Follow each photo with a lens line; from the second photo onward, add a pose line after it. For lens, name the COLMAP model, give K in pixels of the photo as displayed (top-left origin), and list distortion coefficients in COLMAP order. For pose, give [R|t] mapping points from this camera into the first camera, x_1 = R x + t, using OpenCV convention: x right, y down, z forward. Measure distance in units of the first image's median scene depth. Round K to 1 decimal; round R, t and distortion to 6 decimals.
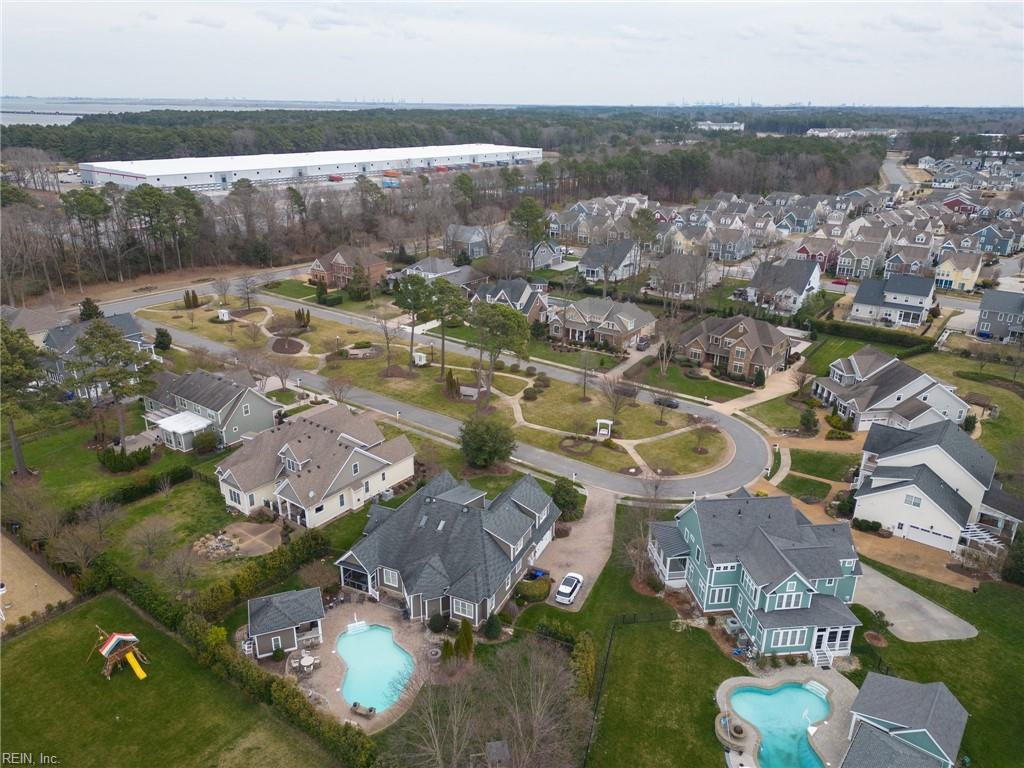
lens RADIAL K [[717.7, 0, 514.7], [0, 717.7, 385.0], [0, 0, 1]] dist [0.070757, -0.060980]
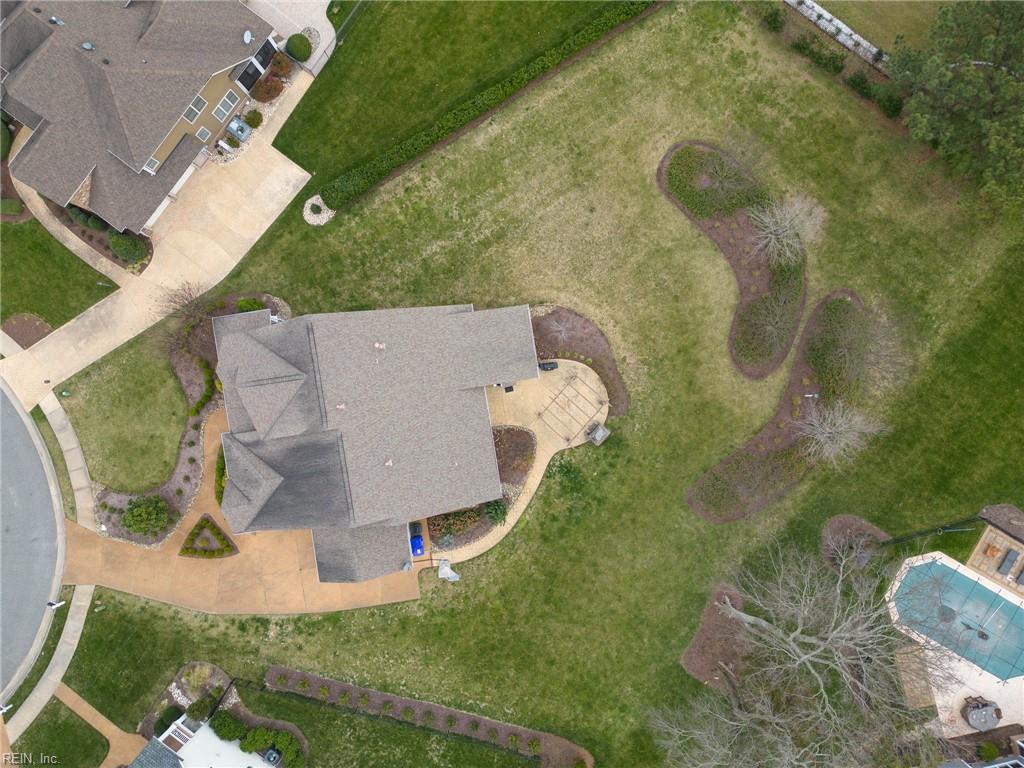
lens RADIAL K [[717.7, 0, 501.2], [0, 717.7, 381.1], [0, 0, 1]] dist [0.070757, -0.060980]
pose [[0.999719, 0.004888, -0.023177, 0.324035], [0.019775, 0.366379, 0.930256, -0.204137], [0.013038, -0.930453, 0.366179, 0.463460]]
